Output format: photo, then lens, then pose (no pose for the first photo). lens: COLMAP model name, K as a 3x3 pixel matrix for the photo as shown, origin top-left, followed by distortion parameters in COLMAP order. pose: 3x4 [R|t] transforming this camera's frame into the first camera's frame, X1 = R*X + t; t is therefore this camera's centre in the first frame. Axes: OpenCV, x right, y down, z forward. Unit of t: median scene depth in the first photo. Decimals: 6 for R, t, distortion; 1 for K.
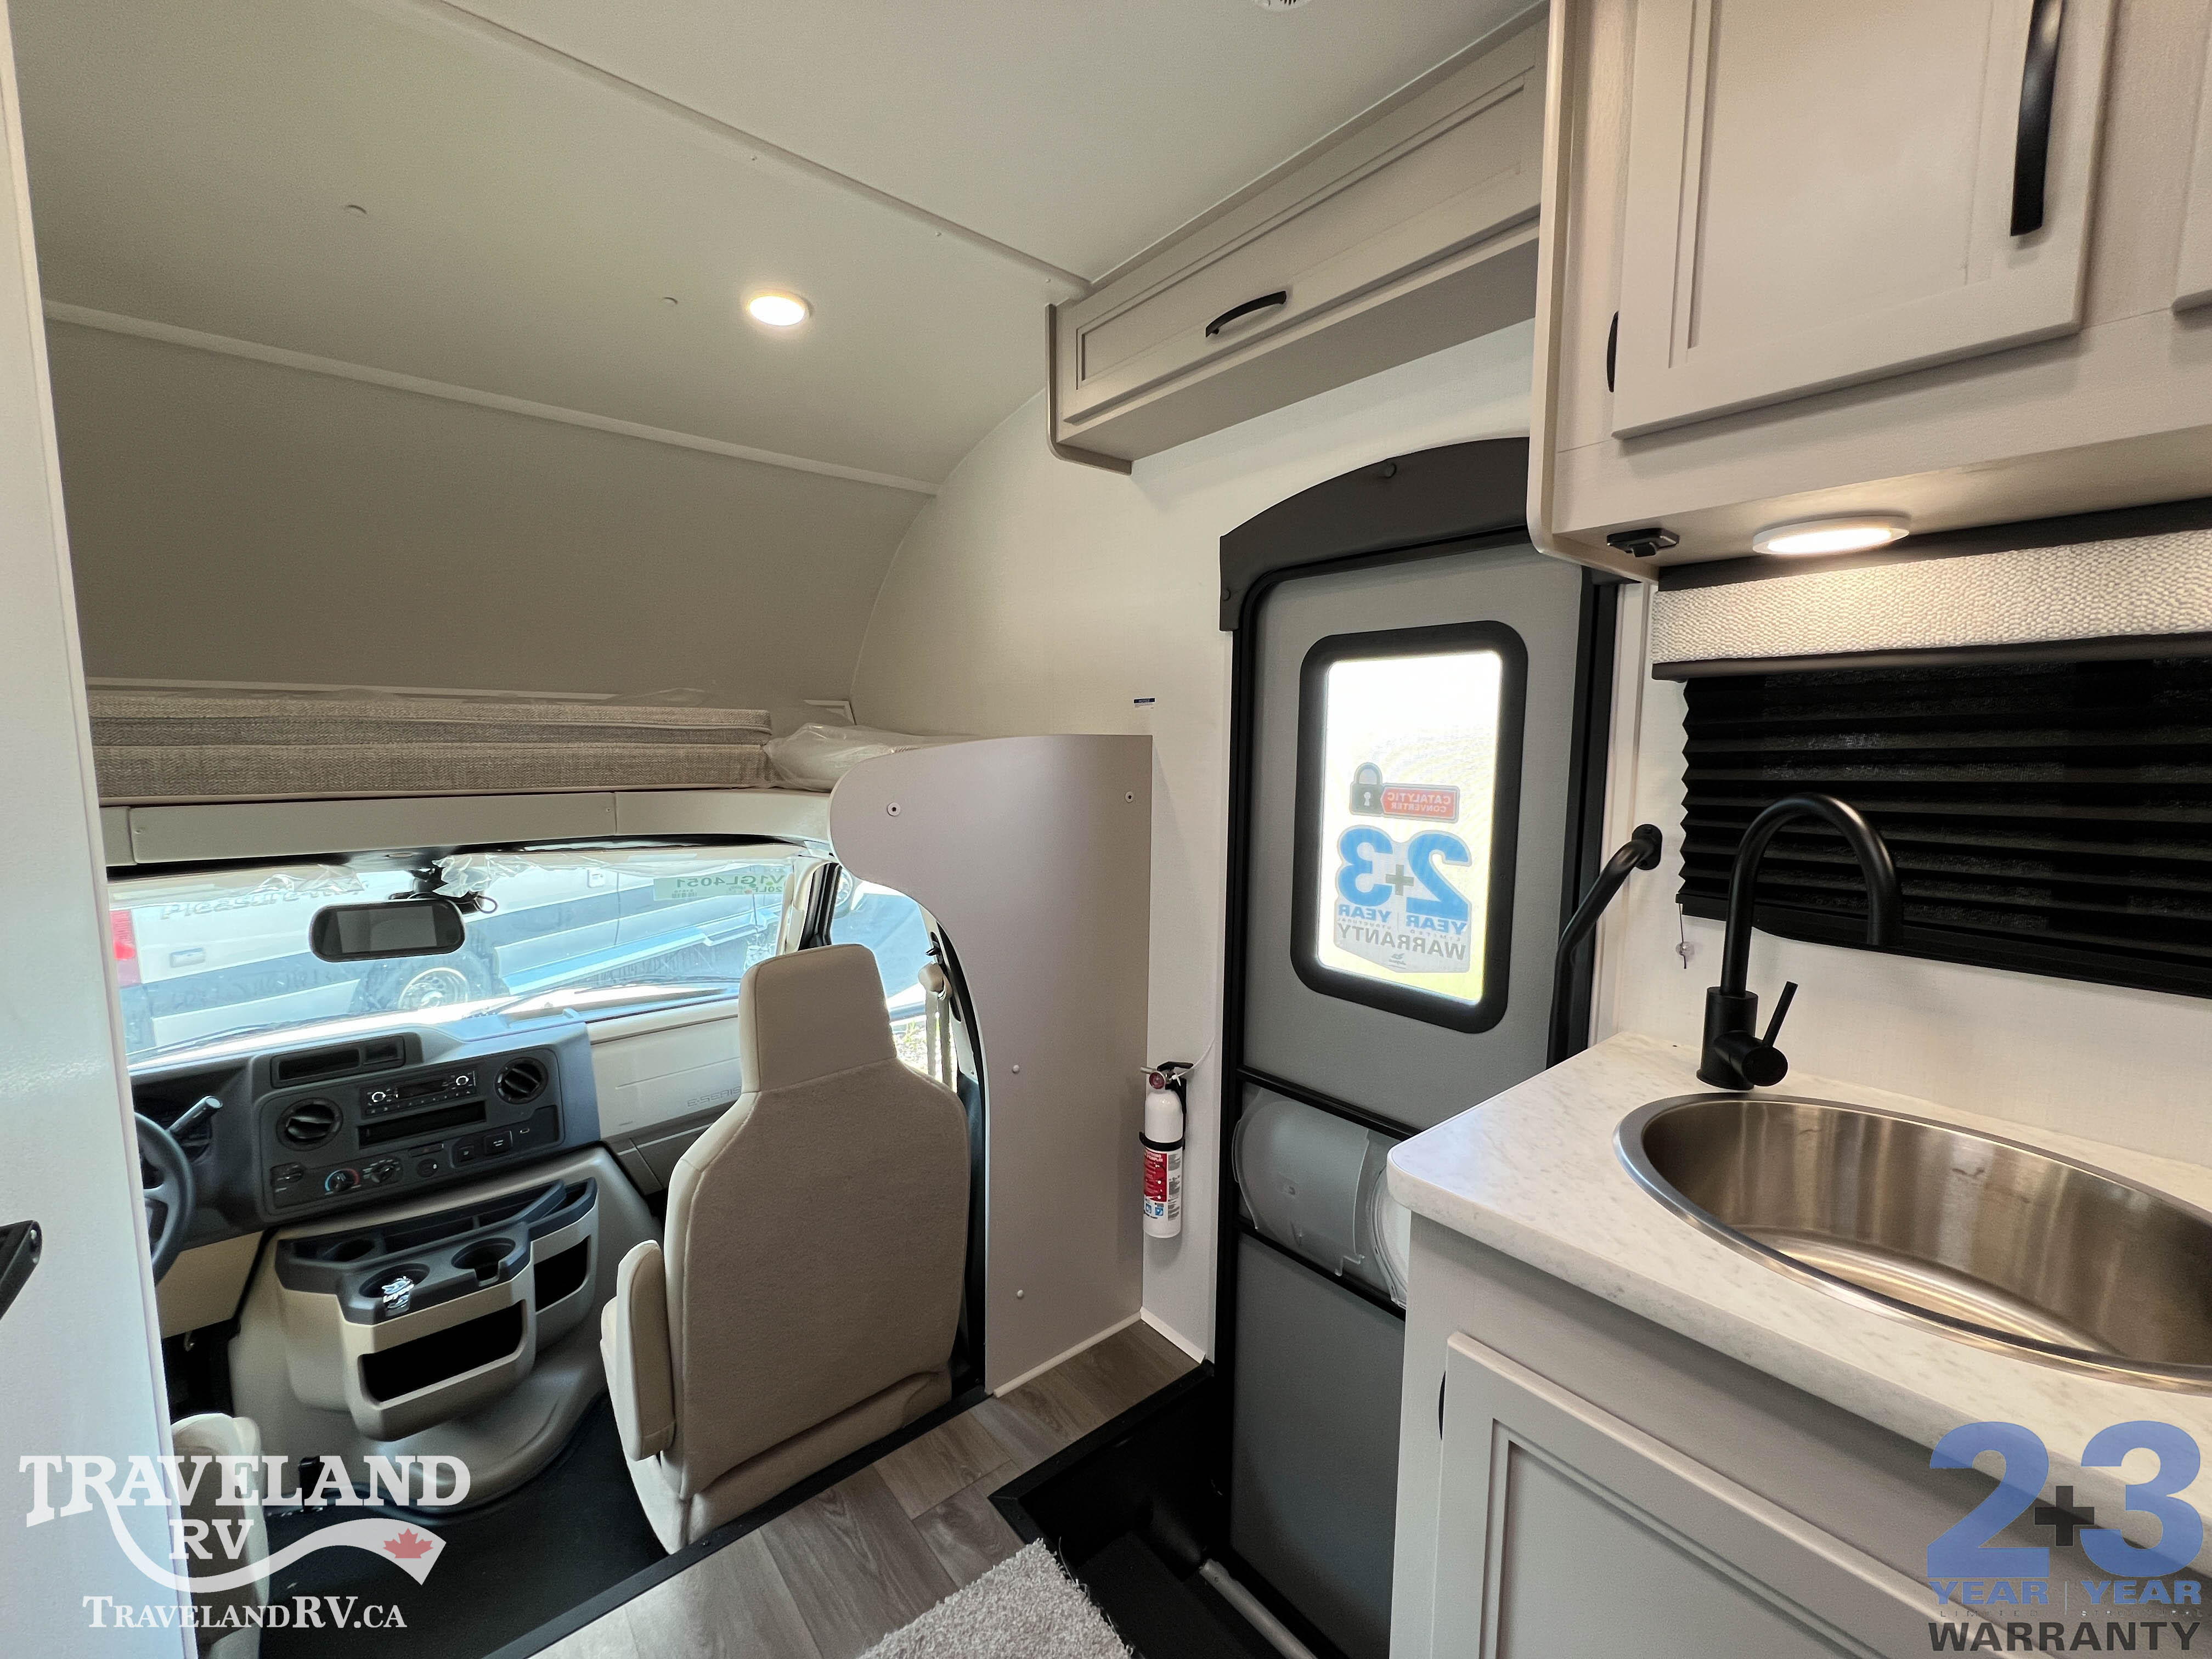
lens RADIAL K [[882.7, 0, 1101.9], [0, 882.7, 827.6], [0, 0, 1]] dist [-0.000597, 0.000280]
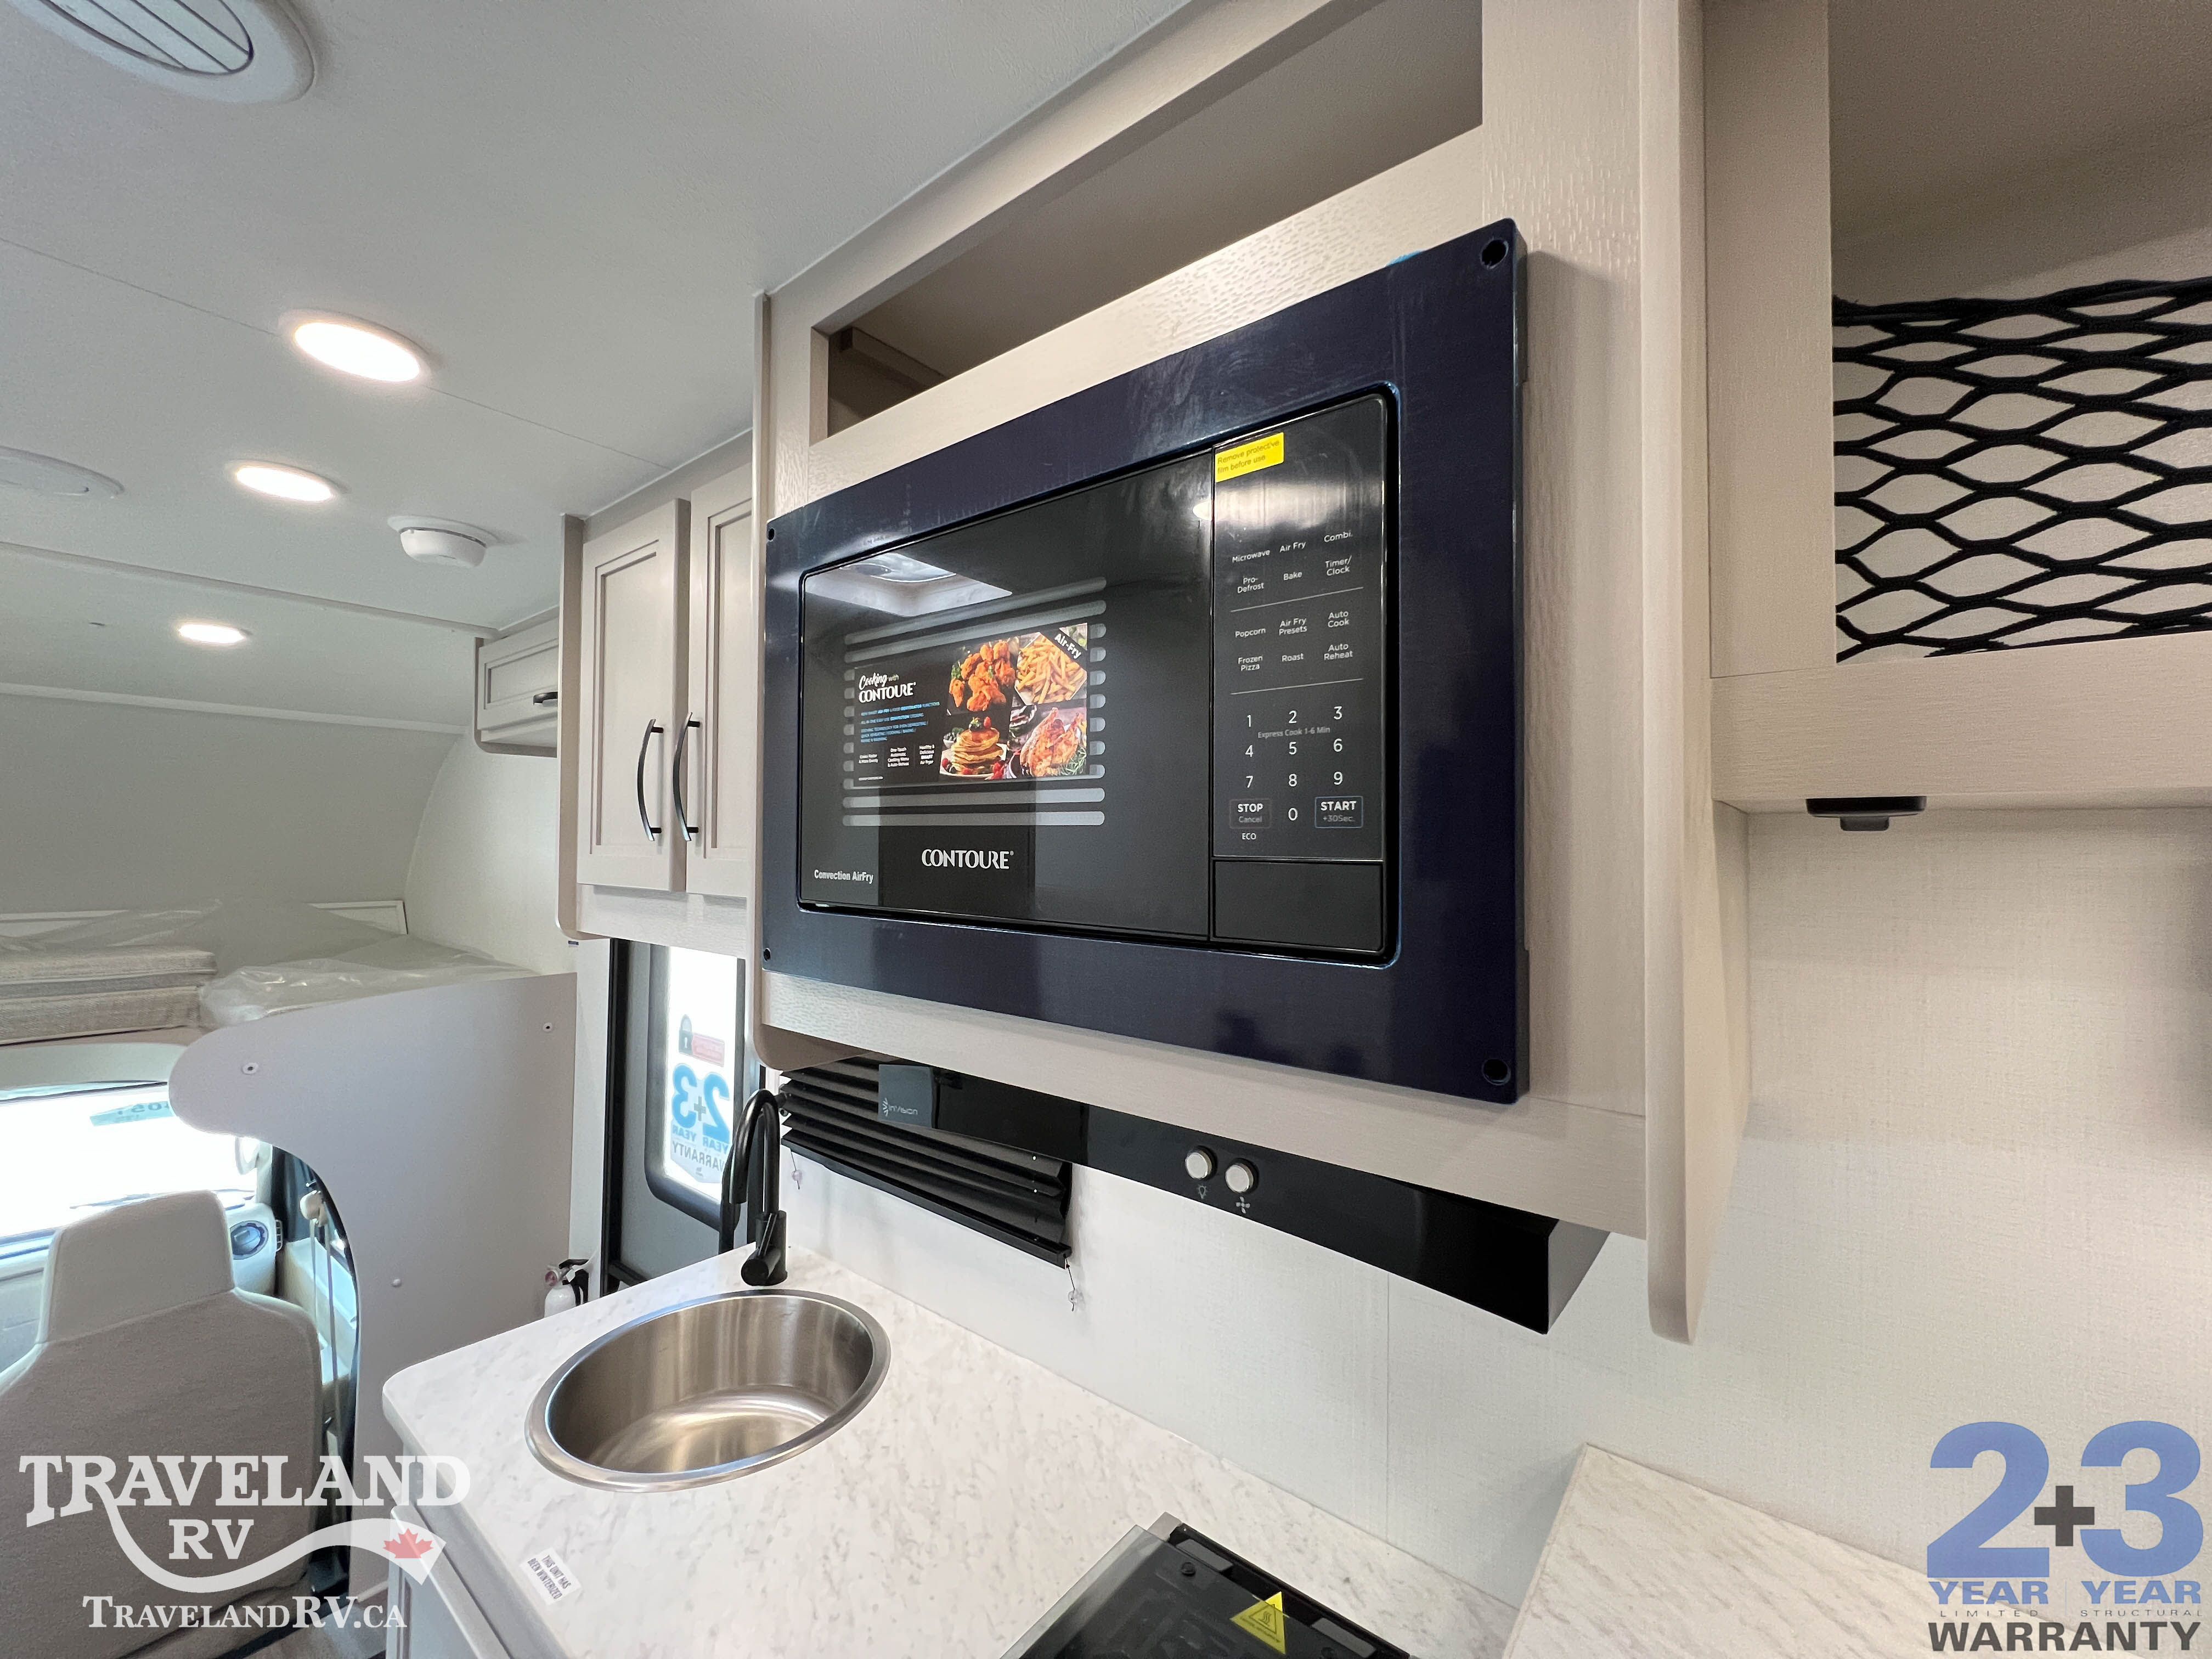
lens RADIAL K [[882.7, 0, 1102.7], [0, 882.7, 826.8], [0, 0, 1]] dist [-0.000597, 0.000280]
pose [[0.978630, 0.010351, 0.205368, 0.567932], [0.015235, 0.992337, -0.122615, -0.160773], [-0.205064, 0.123123, 0.970974, -0.374481]]
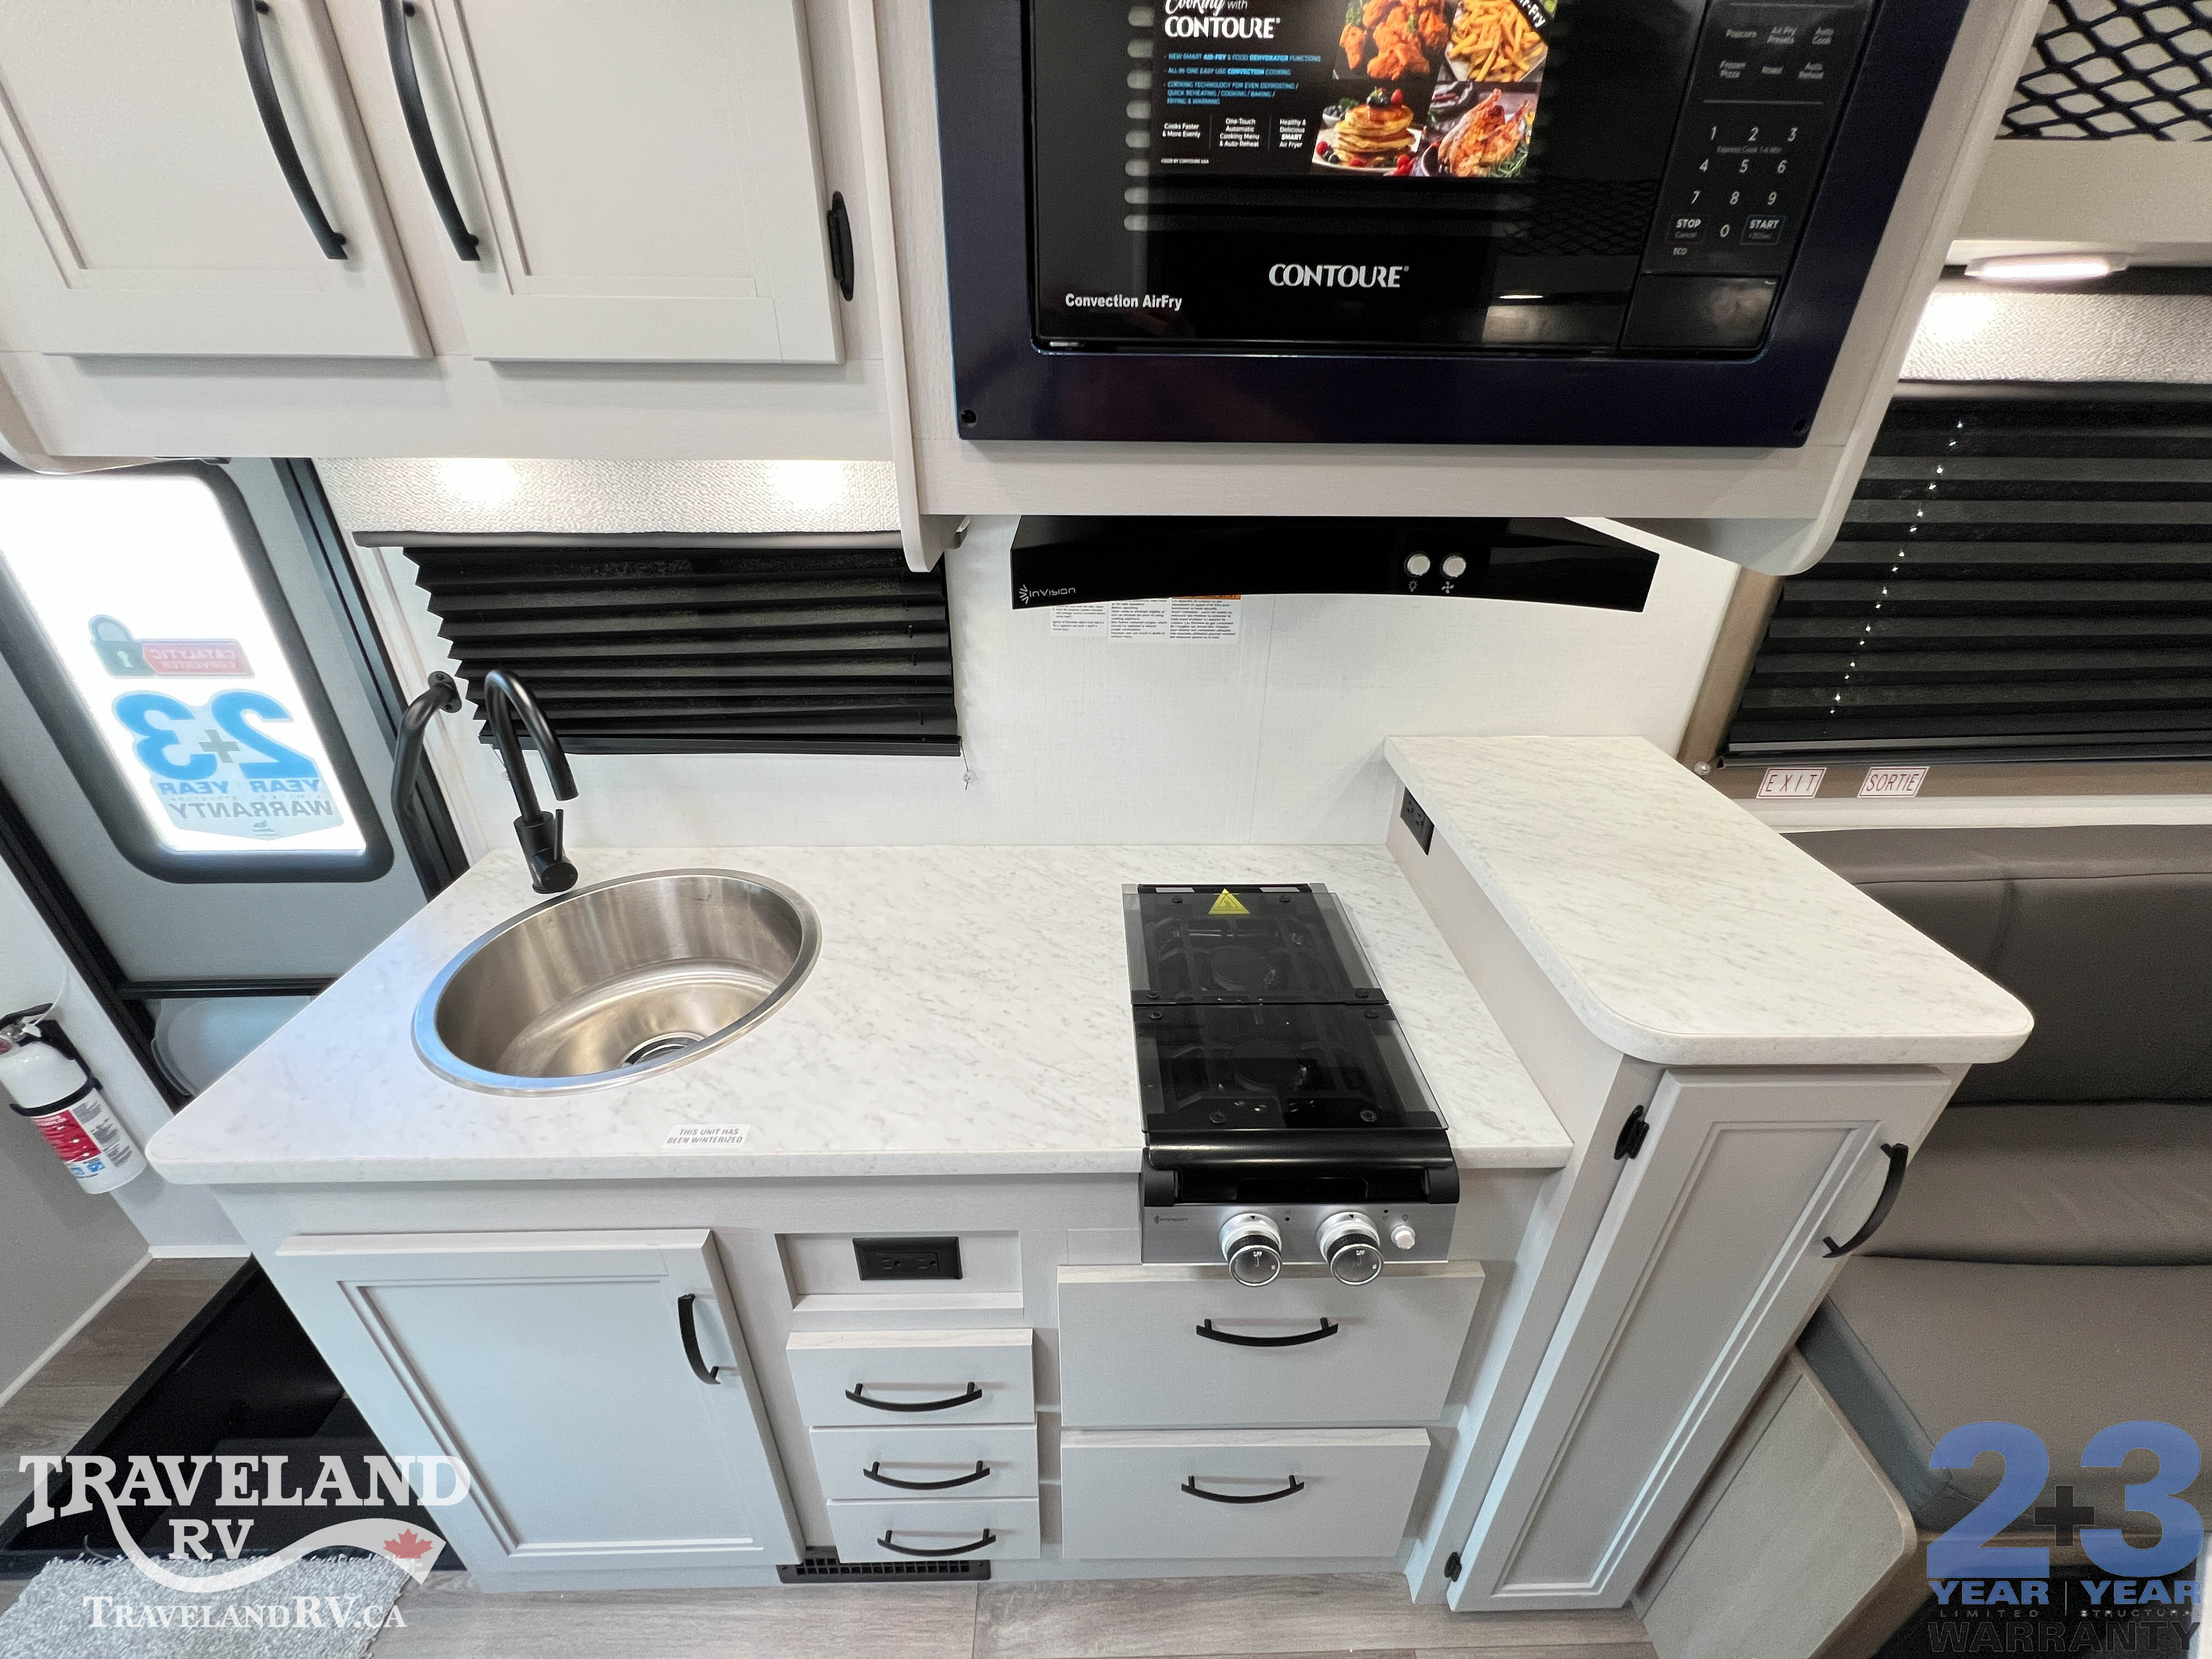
lens RADIAL K [[882.7, 0, 1103.8], [0, 882.7, 826.1], [0, 0, 1]] dist [-0.000597, 0.000280]
pose [[0.619213, -0.373842, 0.690520, 0.217441], [0.075750, 0.903731, 0.421345, -0.150934], [-0.781561, -0.208595, 0.587921, -0.189658]]
